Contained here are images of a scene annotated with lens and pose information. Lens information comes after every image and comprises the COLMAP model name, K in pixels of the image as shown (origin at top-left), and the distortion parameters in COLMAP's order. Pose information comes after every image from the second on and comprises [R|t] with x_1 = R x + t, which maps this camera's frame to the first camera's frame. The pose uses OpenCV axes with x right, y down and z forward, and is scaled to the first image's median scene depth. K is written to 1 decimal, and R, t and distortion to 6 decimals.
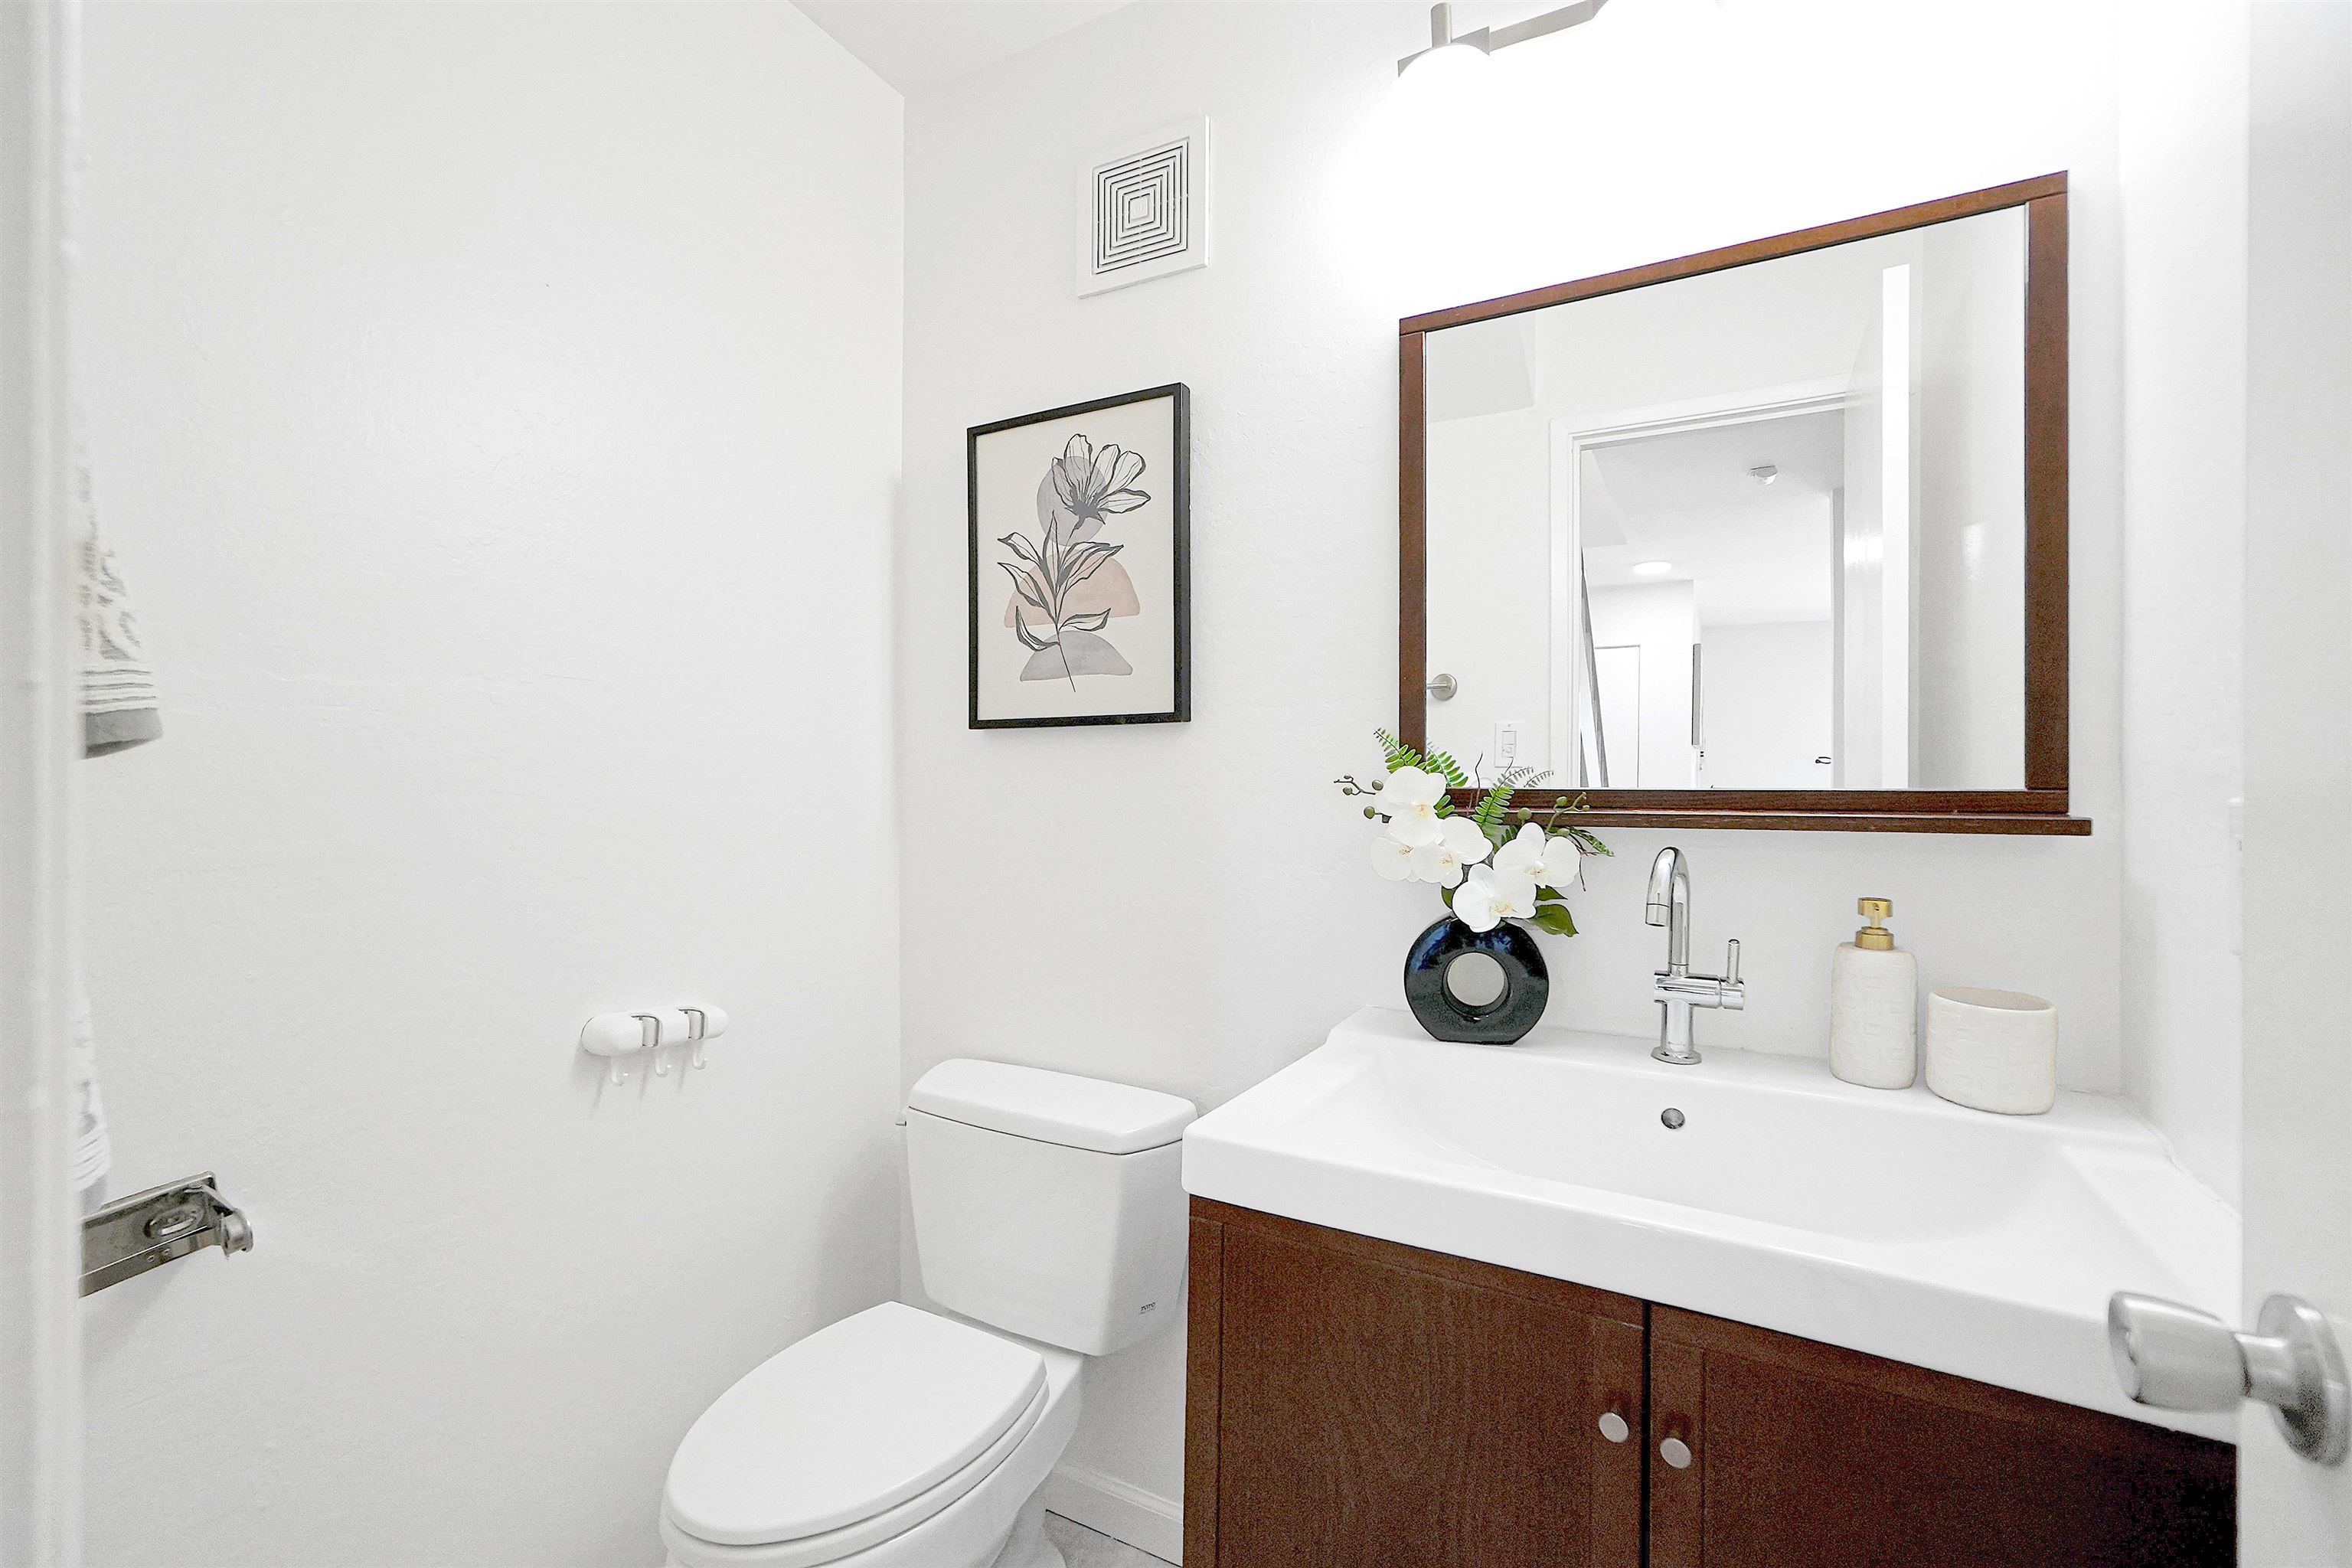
lens RADIAL K [[1038.3, 0, 1177.5], [0, 1038.3, 789.9], [0, 0, 1]] dist [0.000414, 0.000814]
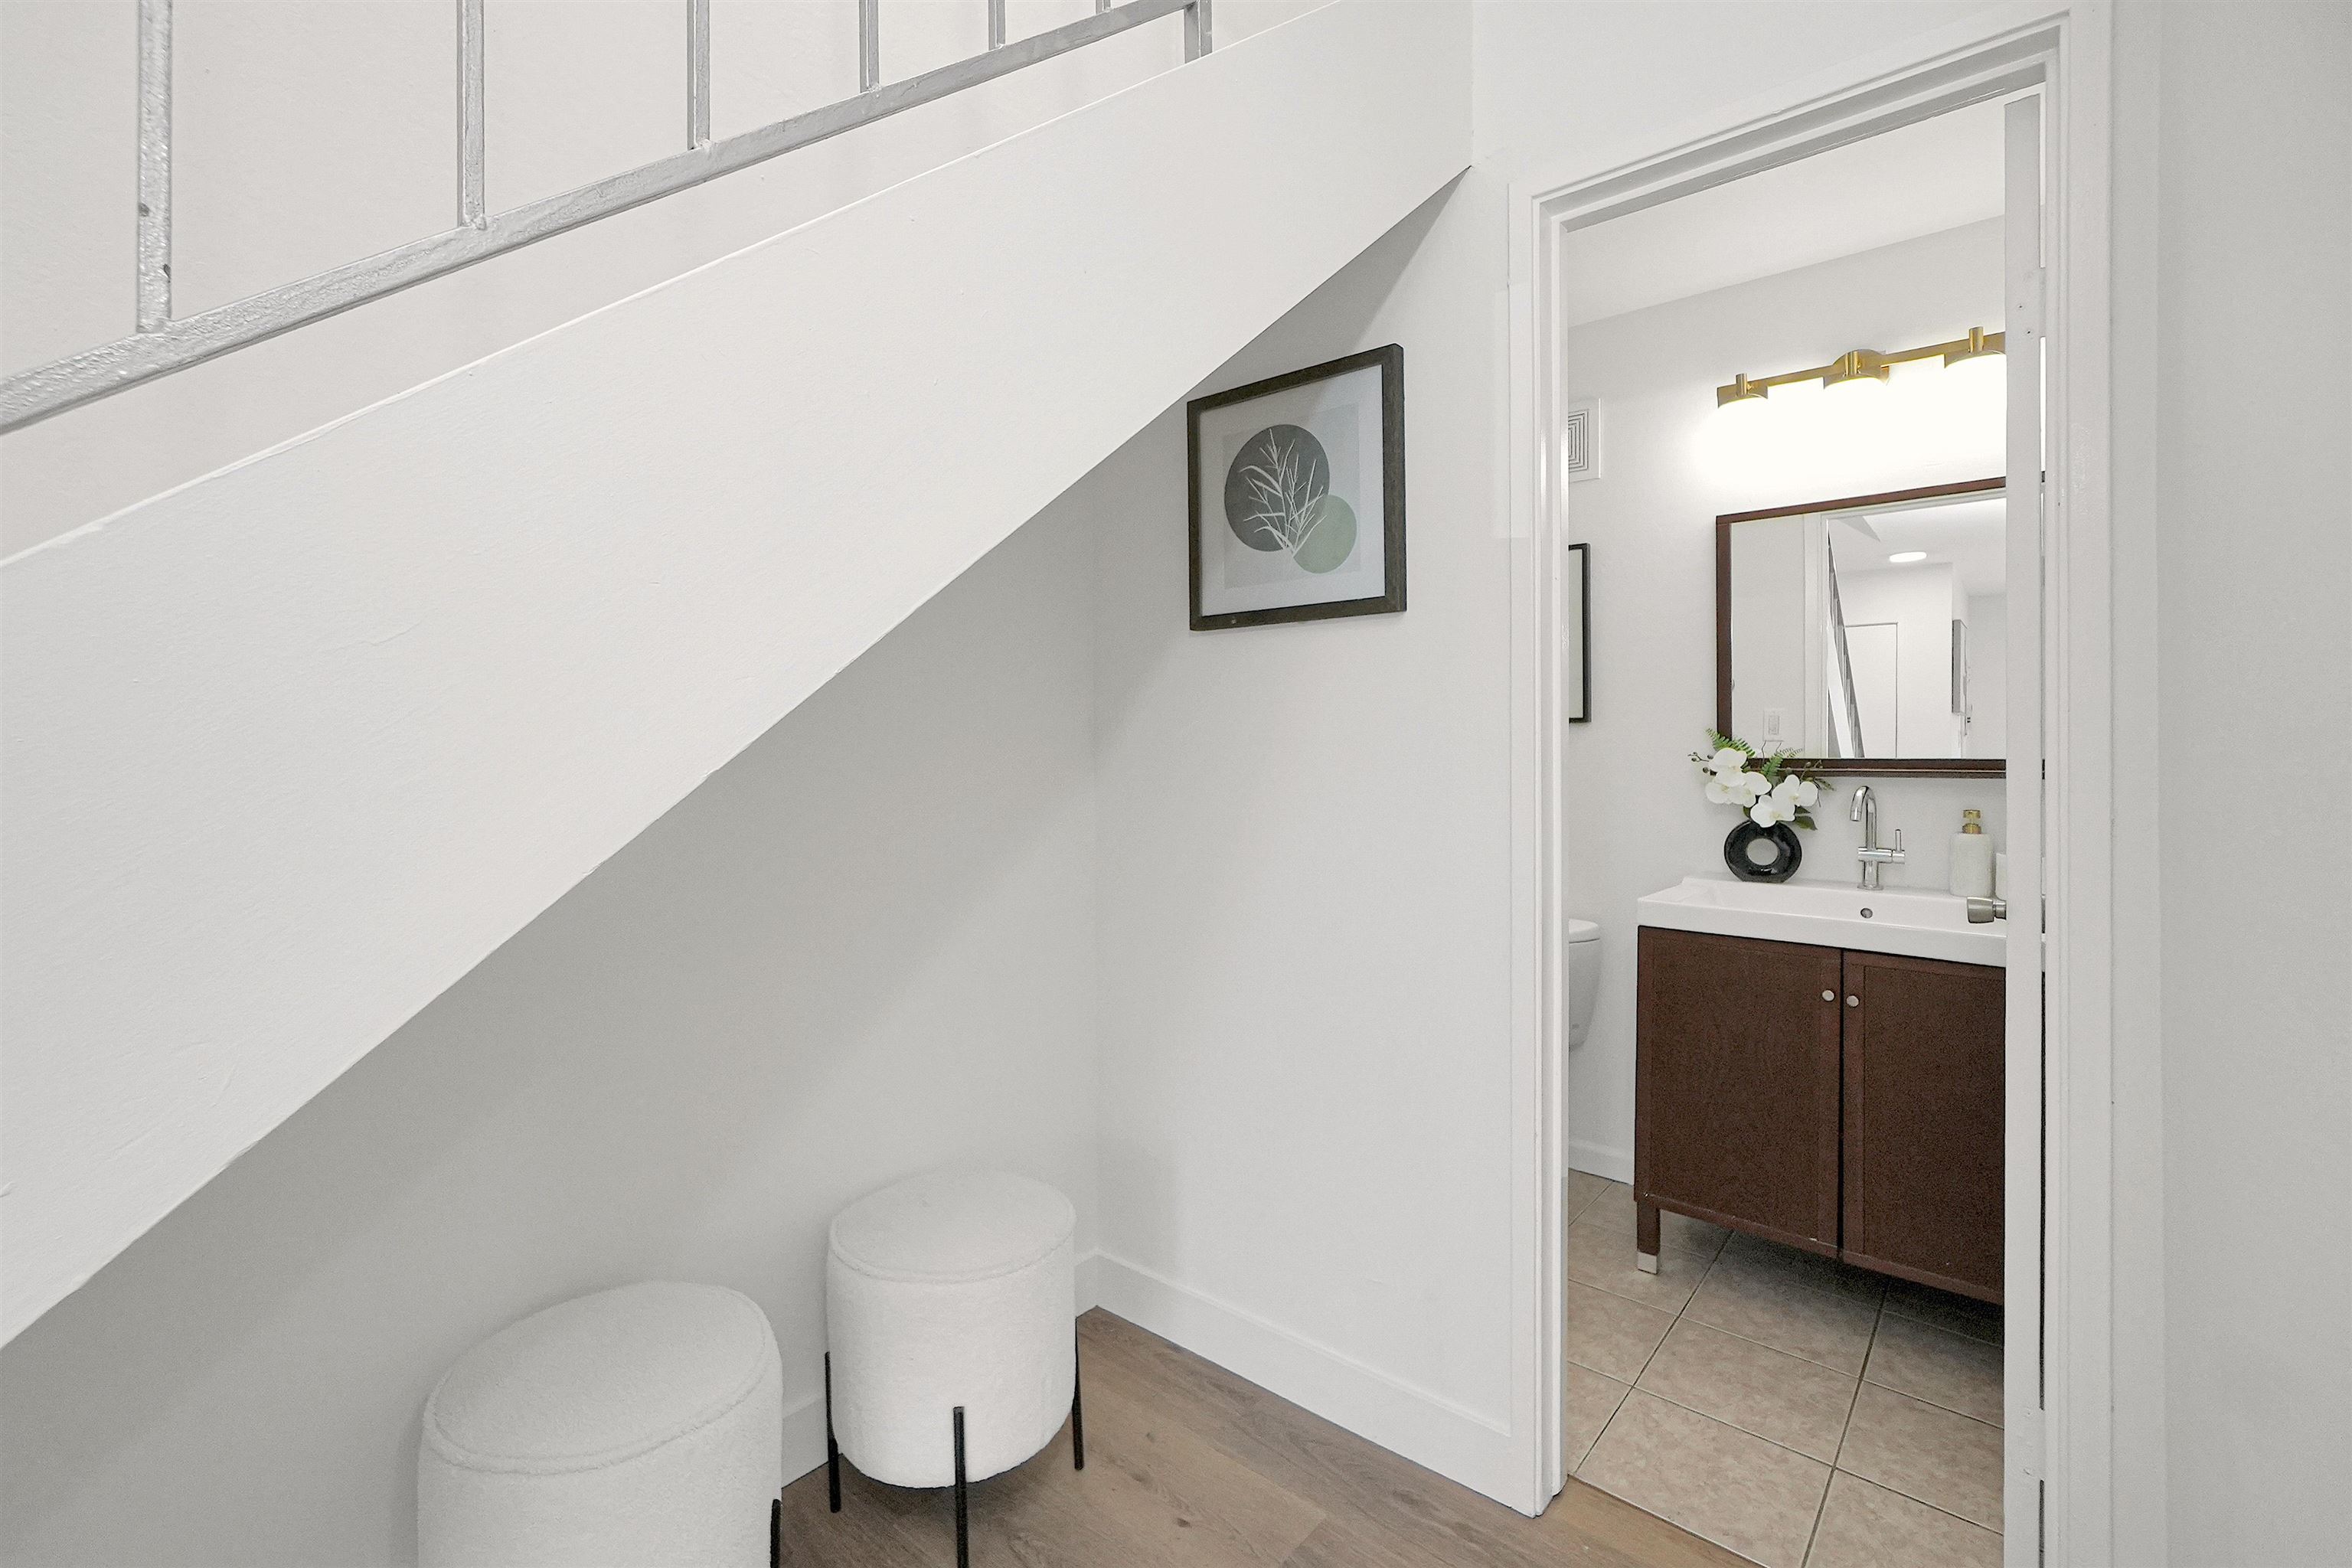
lens RADIAL K [[1038.3, 0, 1174.5], [0, 1038.3, 763.5], [0, 0, 1]] dist [0.000414, 0.000814]
pose [[0.980093, -0.002590, -0.198524, -0.441306], [0.002943, 0.999995, 0.001486, 0.002886], [0.198519, -0.002040, 0.980095, -1.234563]]
